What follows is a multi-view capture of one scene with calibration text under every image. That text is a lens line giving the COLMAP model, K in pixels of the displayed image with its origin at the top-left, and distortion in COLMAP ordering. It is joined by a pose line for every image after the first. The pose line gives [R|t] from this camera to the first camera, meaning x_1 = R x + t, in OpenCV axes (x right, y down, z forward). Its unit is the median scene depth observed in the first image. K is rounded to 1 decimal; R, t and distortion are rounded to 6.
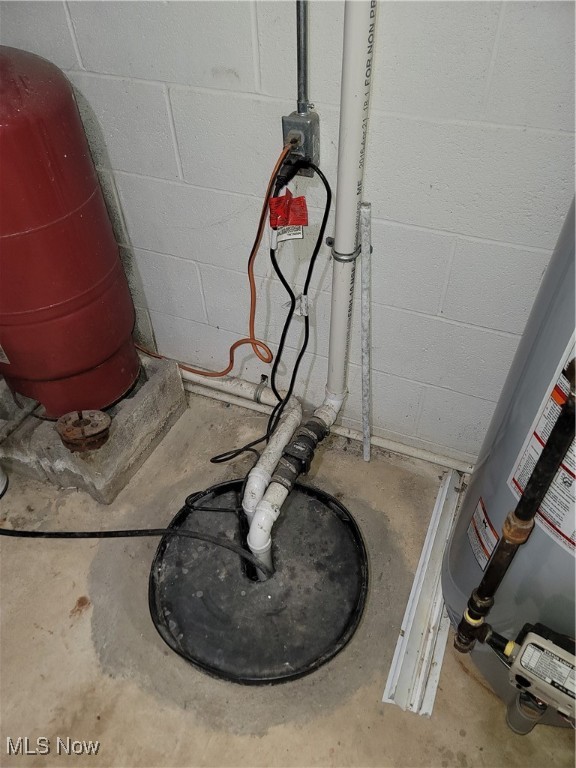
lens RADIAL K [[550.3, 0, 281.2], [0, 550.3, 385.9], [0, 0, 1]] dist [0.044553, -0.063133]
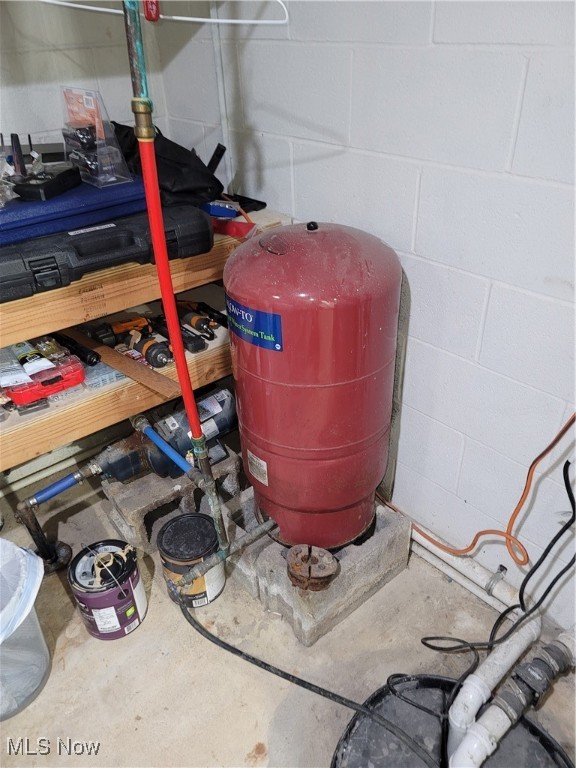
lens RADIAL K [[550.3, 0, 286.9], [0, 550.3, 385.7], [0, 0, 1]] dist [0.044553, -0.063133]
pose [[0.903529, 0.222741, -0.366090, -0.094901], [-0.292904, 0.944589, -0.148184, -0.067592], [0.312798, 0.241118, 0.918705, -0.015649]]
